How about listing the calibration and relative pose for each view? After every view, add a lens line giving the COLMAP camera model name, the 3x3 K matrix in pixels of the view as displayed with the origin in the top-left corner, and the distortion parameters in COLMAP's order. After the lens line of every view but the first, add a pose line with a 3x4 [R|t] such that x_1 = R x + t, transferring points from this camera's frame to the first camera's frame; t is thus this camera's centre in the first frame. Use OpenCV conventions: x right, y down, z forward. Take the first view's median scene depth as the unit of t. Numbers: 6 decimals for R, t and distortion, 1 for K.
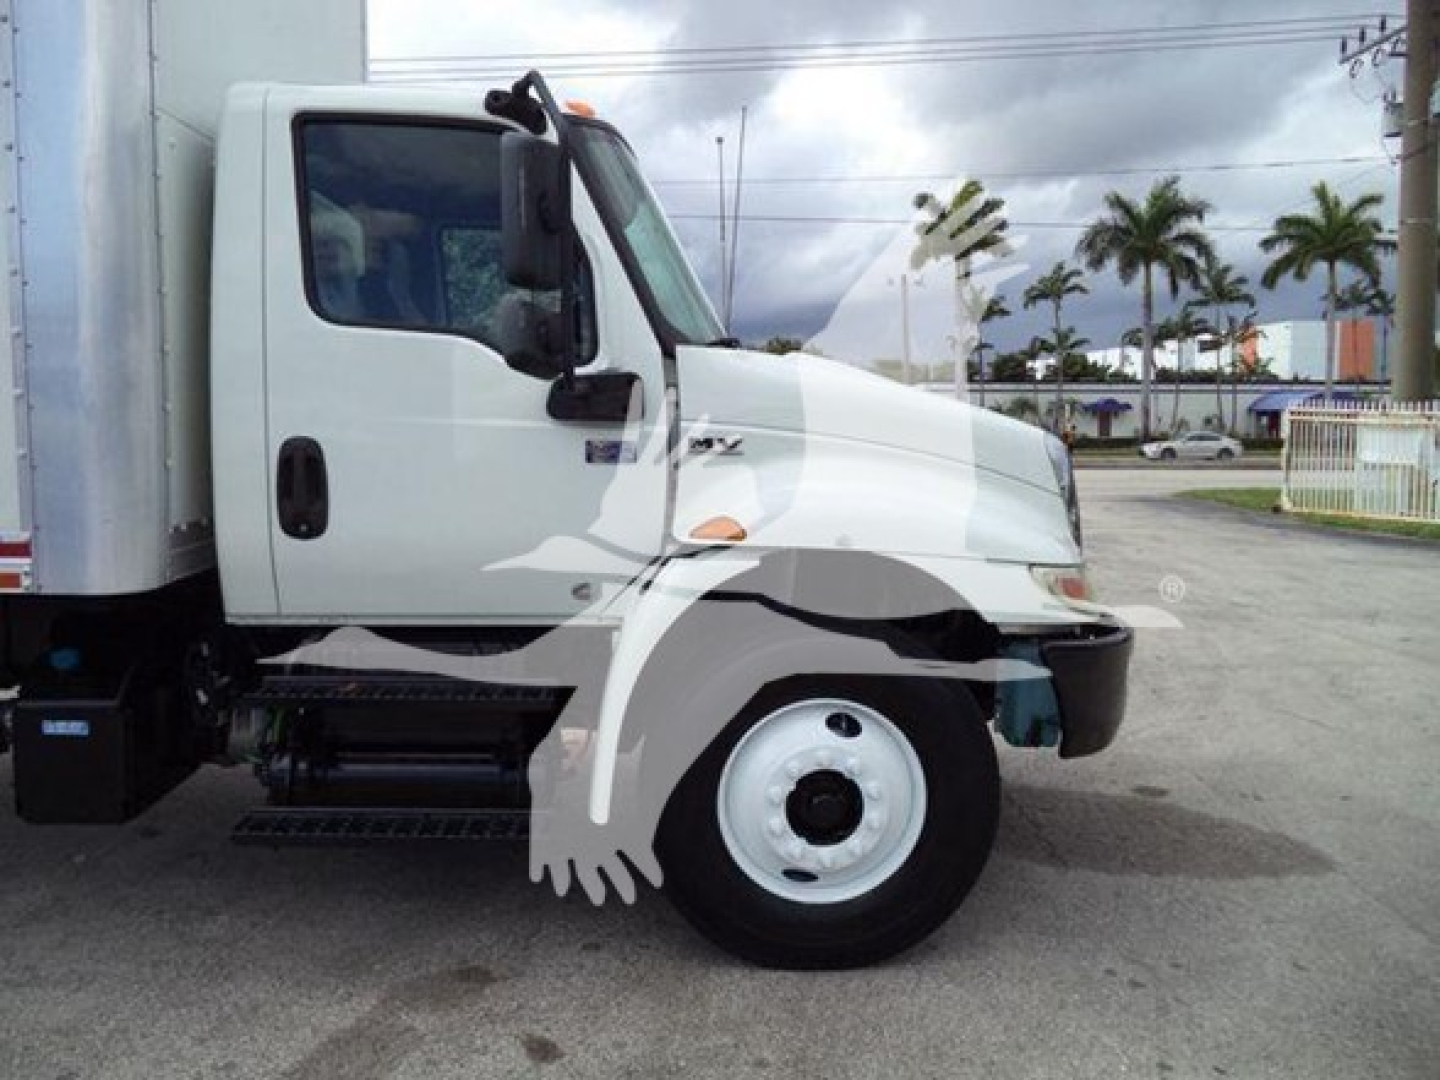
lens RADIAL K [[1159.5, 0, 732.7], [0, 1159.5, 541.8], [0, 0, 1]] dist [-0.009291, -0.027853]
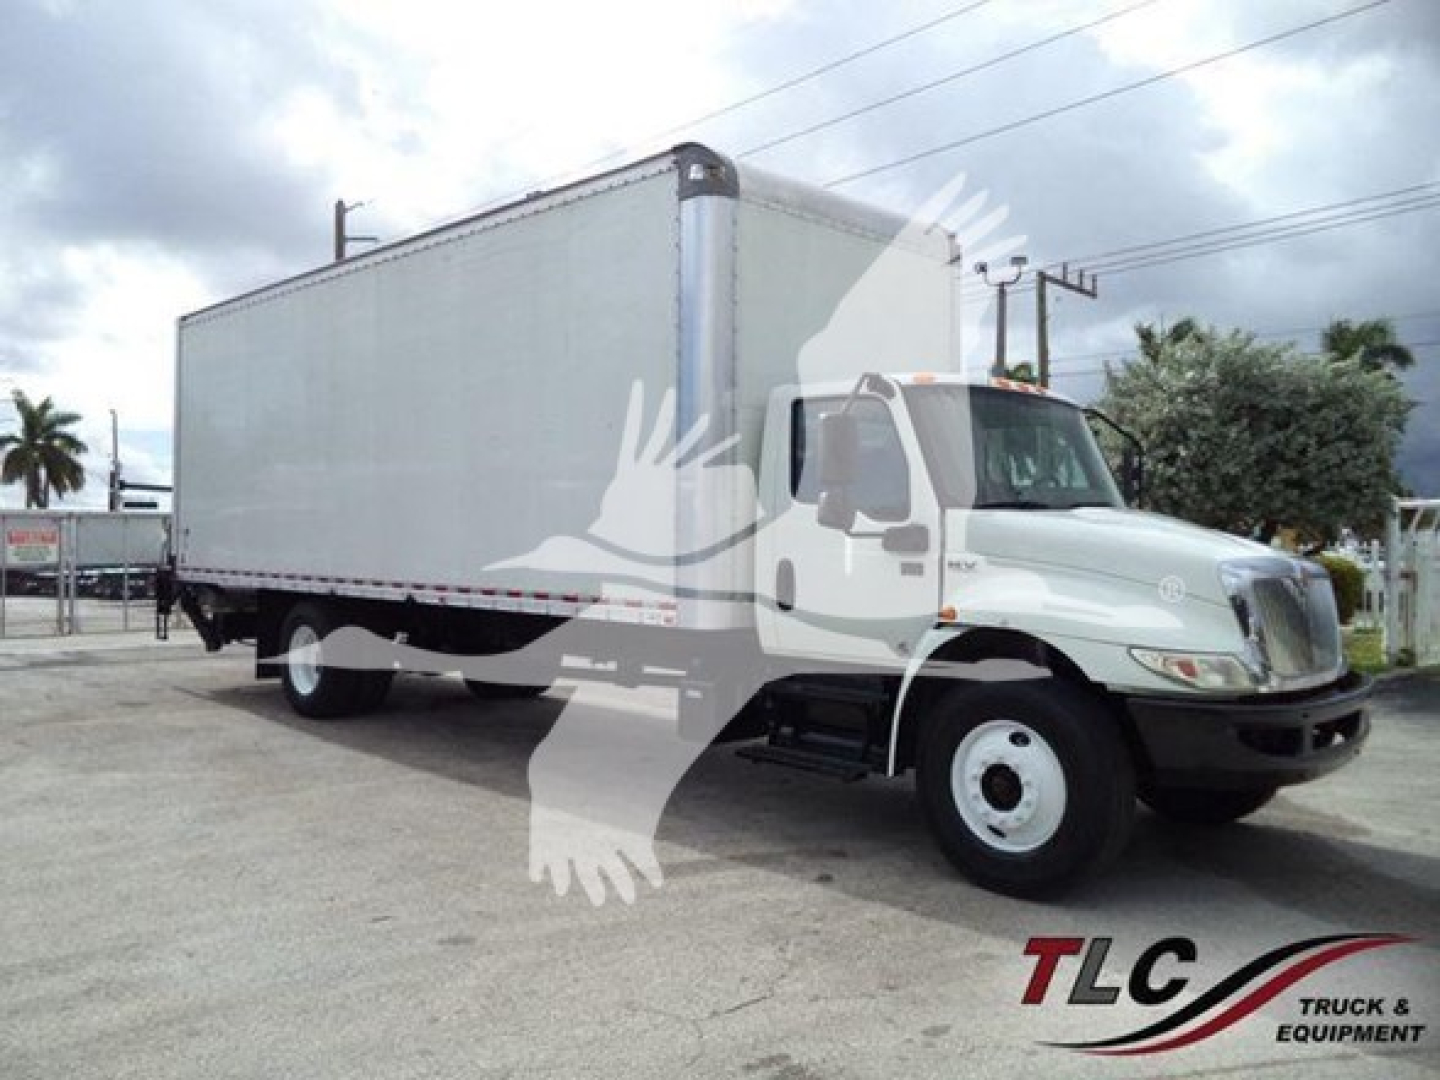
lens RADIAL K [[1159.5, 0, 736.5], [0, 1159.5, 540.8], [0, 0, 1]] dist [-0.009291, -0.027853]
pose [[0.683119, -0.004038, -0.730296, 1.017046], [-0.083130, 0.993055, -0.083250, 0.051677], [0.725561, 0.117579, 0.678039, -0.418821]]
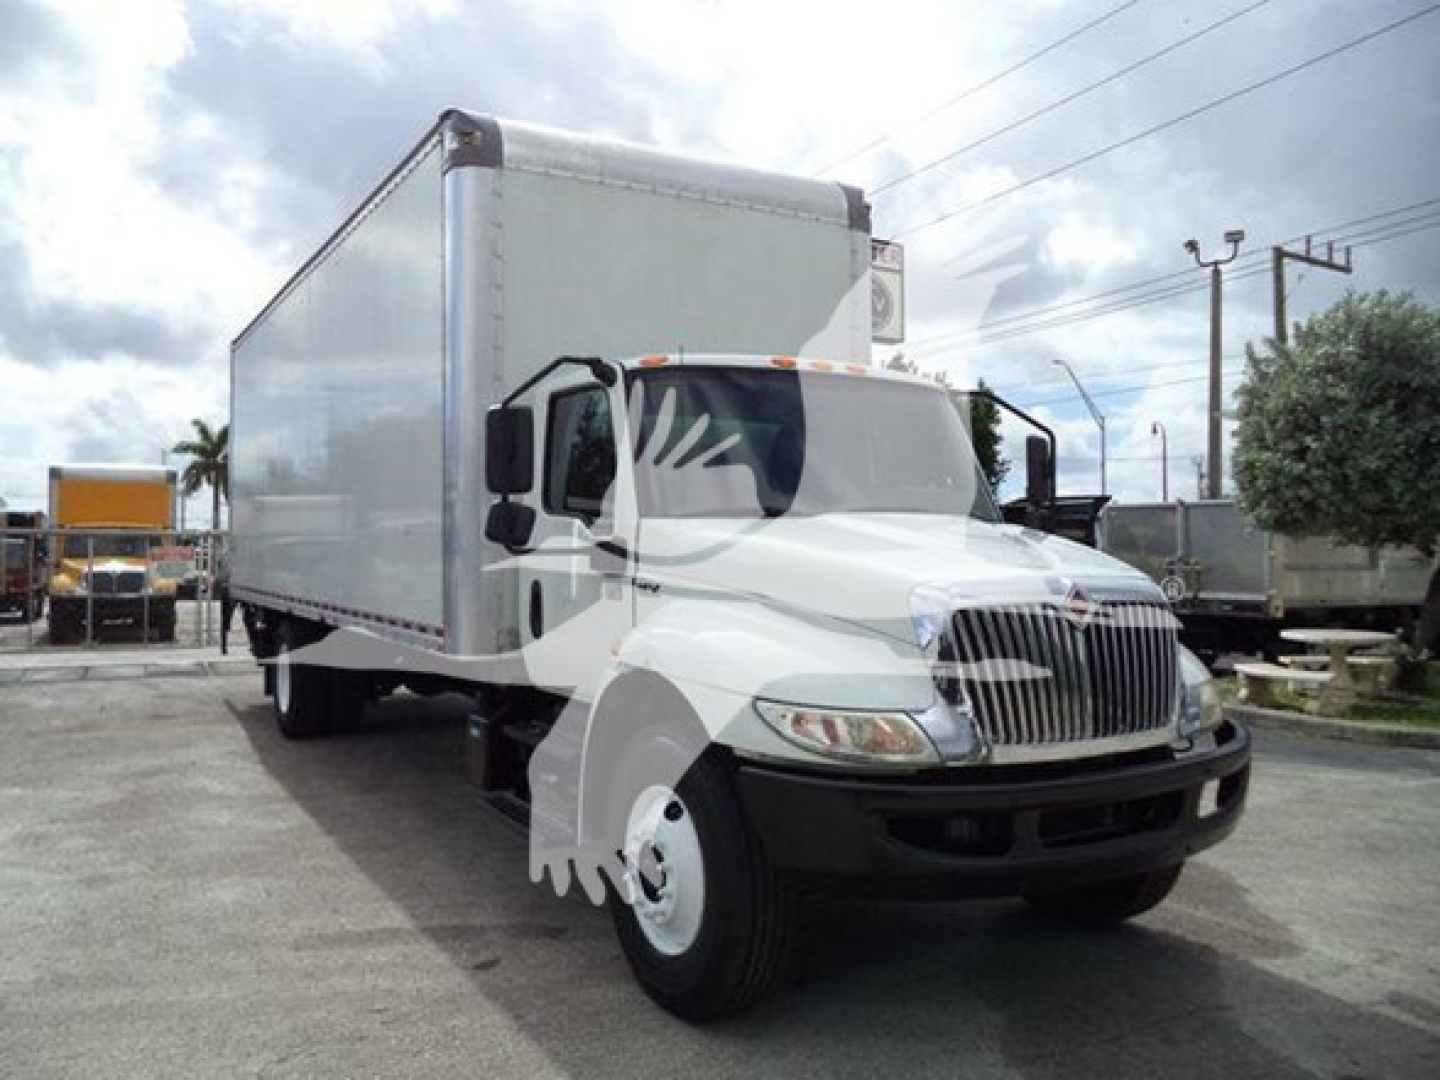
lens RADIAL K [[1159.5, 0, 712.4], [0, 1159.5, 548.0], [0, 0, 1]] dist [-0.009291, -0.027853]
pose [[0.471488, -0.013568, -0.881768, 1.248304], [-0.094087, 0.993401, -0.065595, -0.048156], [0.876839, 0.113890, 0.467100, 0.415336]]
